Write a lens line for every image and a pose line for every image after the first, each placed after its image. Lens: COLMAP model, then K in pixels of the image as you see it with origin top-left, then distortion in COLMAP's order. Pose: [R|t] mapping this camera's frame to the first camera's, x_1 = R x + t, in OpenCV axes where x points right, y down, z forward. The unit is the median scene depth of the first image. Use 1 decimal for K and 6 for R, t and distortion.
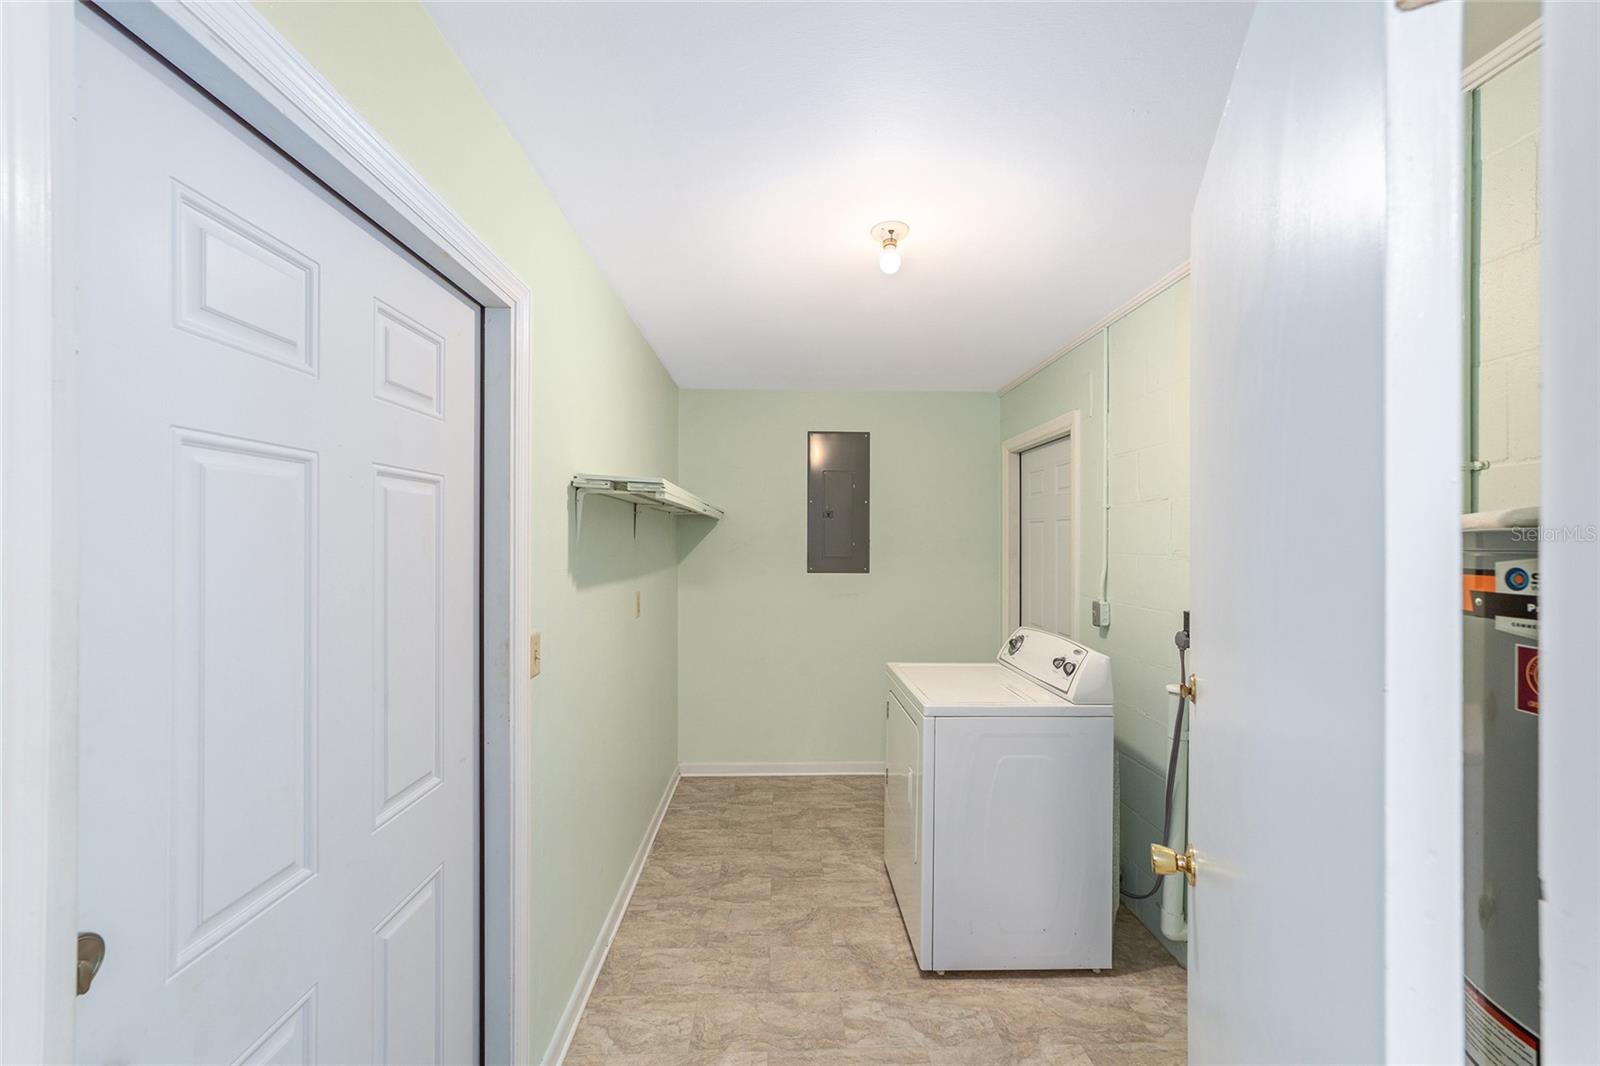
lens RADIAL K [[614.6, 0, 792.2], [0, 614.6, 535.5], [0, 0, 1]] dist [-0.016044, 0.007771]
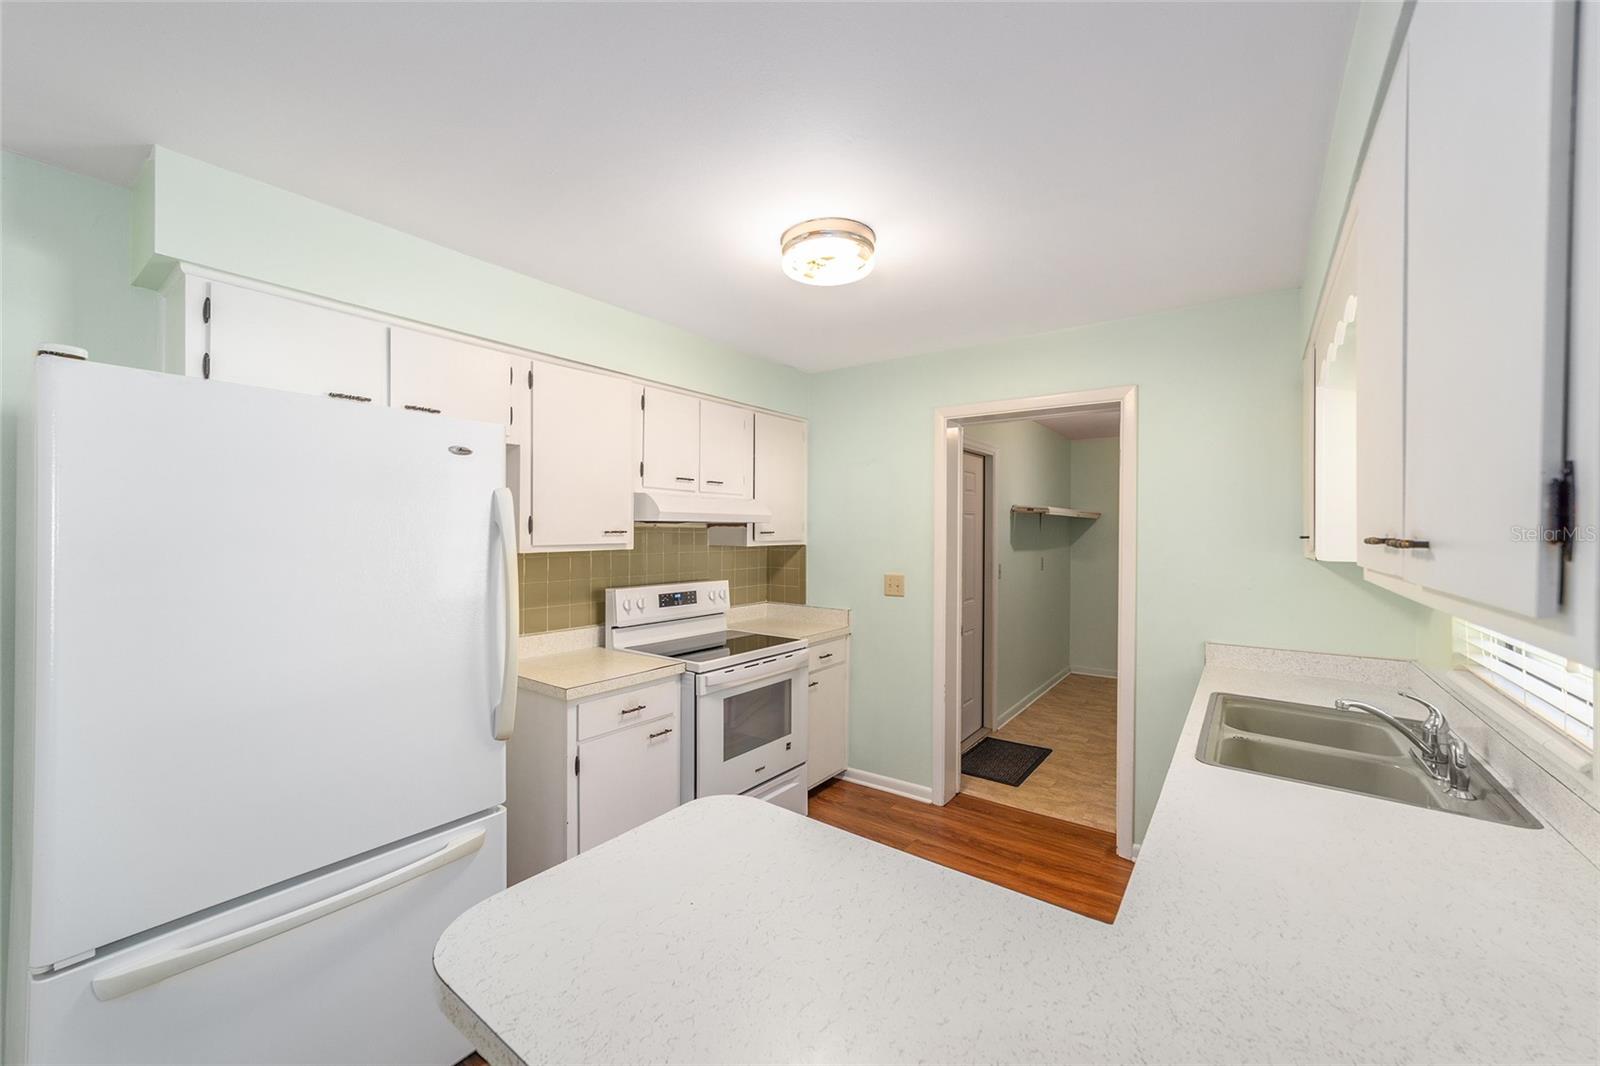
lens RADIAL K [[615.1, 0, 797.5], [0, 615.1, 535.1], [0, 0, 1]] dist [-0.016384, 0.008312]
pose [[0.791057, 0.009546, -0.611668, 0.449855], [0.000657, 0.999864, 0.016454, -0.018232], [0.611742, -0.013418, 0.790943, -1.414650]]
